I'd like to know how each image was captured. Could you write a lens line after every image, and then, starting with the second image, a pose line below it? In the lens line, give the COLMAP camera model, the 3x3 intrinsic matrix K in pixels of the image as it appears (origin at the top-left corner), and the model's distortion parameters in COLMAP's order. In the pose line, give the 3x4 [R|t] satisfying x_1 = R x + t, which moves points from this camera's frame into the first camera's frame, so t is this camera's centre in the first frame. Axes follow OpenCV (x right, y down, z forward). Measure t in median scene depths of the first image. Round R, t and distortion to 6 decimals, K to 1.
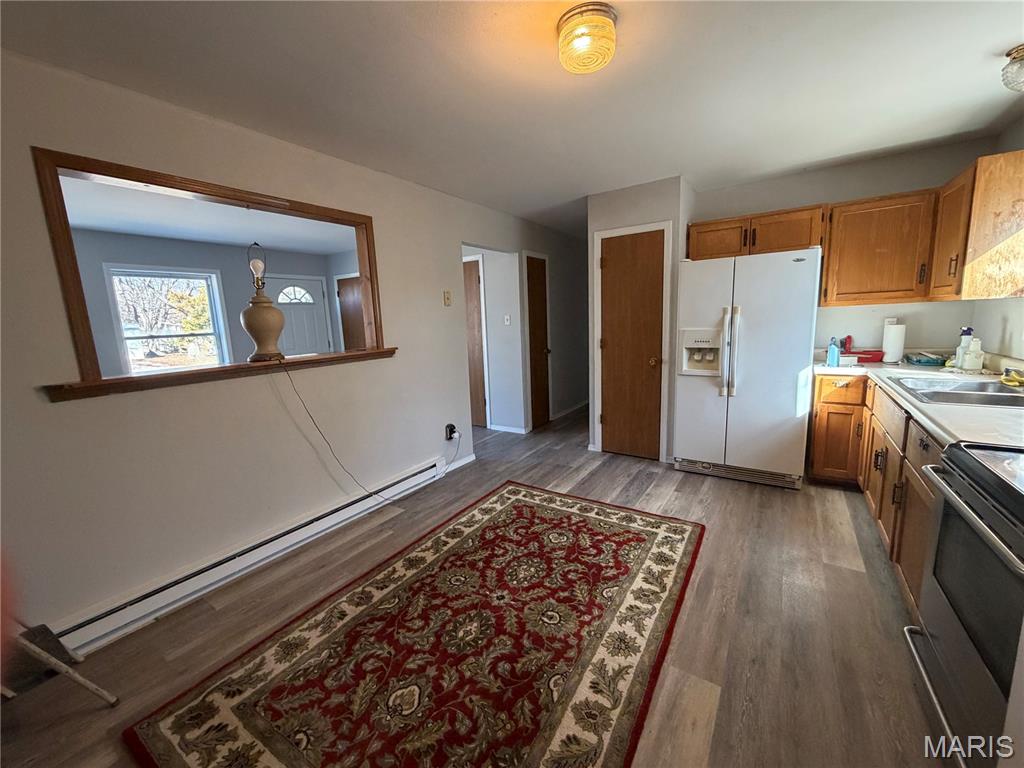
lens RADIAL K [[407.5, 0, 509.1], [0, 407.5, 383.3], [0, 0, 1]] dist [0.000712, 0.000008]
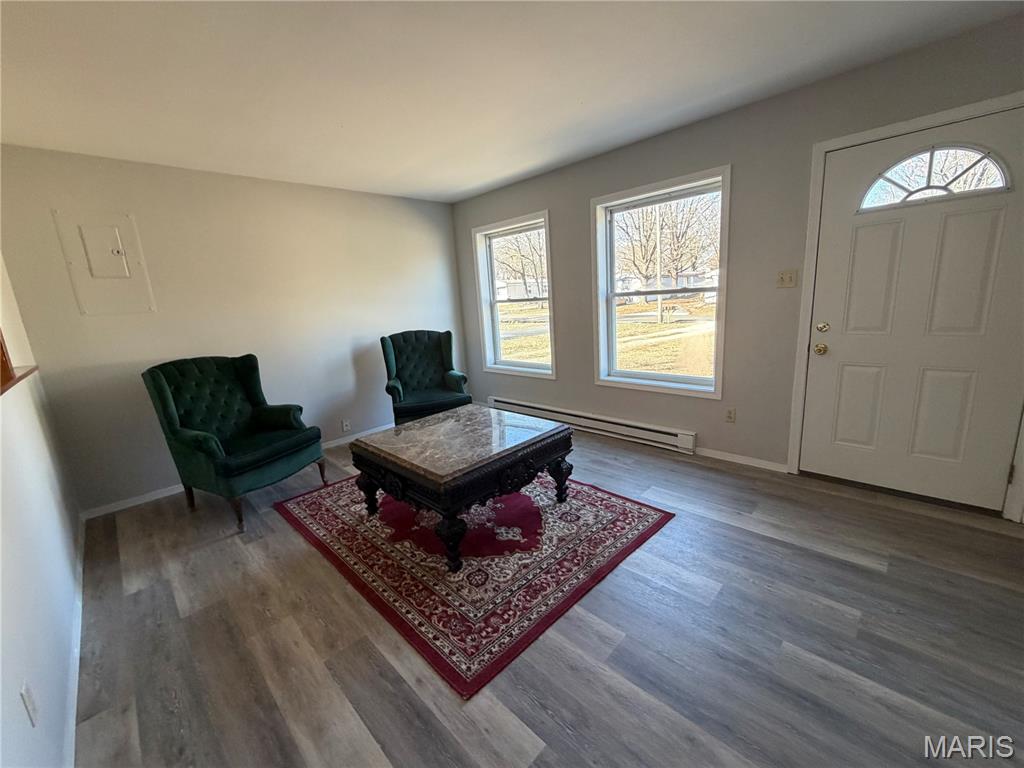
lens RADIAL K [[407.5, 0, 509.1], [0, 407.5, 383.3], [0, 0, 1]] dist [0.000712, 0.000008]
pose [[-0.182484, 0.254821, -0.949614, -0.209959], [-0.087710, 0.957761, 0.273862, -0.278499], [0.979289, 0.133266, -0.152425, 1.822475]]
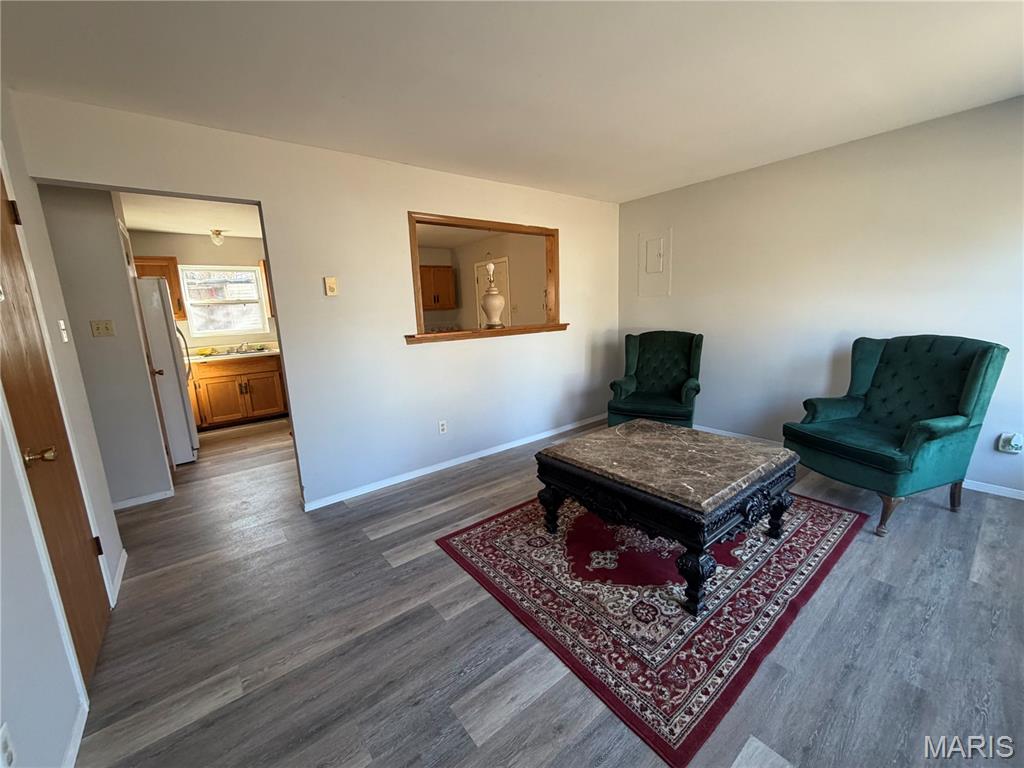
lens RADIAL K [[407.5, 0, 509.1], [0, 407.5, 383.3], [0, 0, 1]] dist [0.000712, 0.000008]
pose [[-0.949521, 0.024362, 0.312756, -1.148278], [0.129238, 0.938822, 0.319235, -0.348928], [-0.285845, 0.343541, -0.894579, 2.461448]]
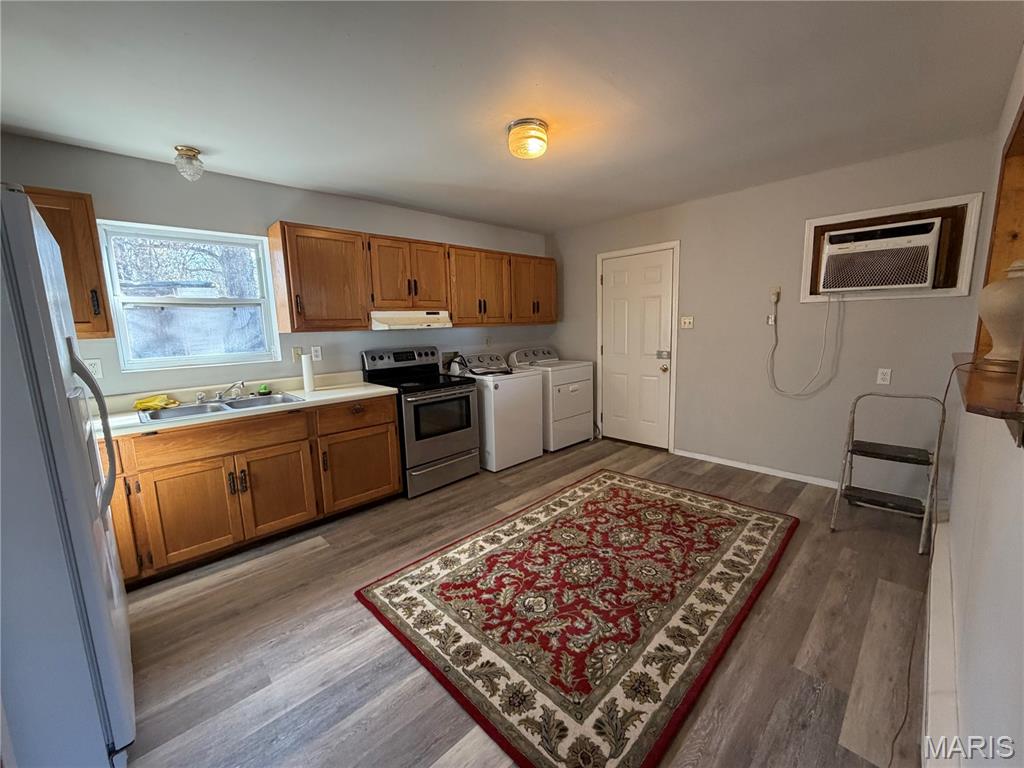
lens RADIAL K [[407.5, 0, 509.1], [0, 407.5, 383.3], [0, 0, 1]] dist [0.000712, 0.000008]
pose [[-0.974987, 0.035813, 0.219355, -0.020567], [0.100653, 0.951075, 0.292104, -0.278948], [-0.198163, 0.306876, -0.930891, 1.674398]]
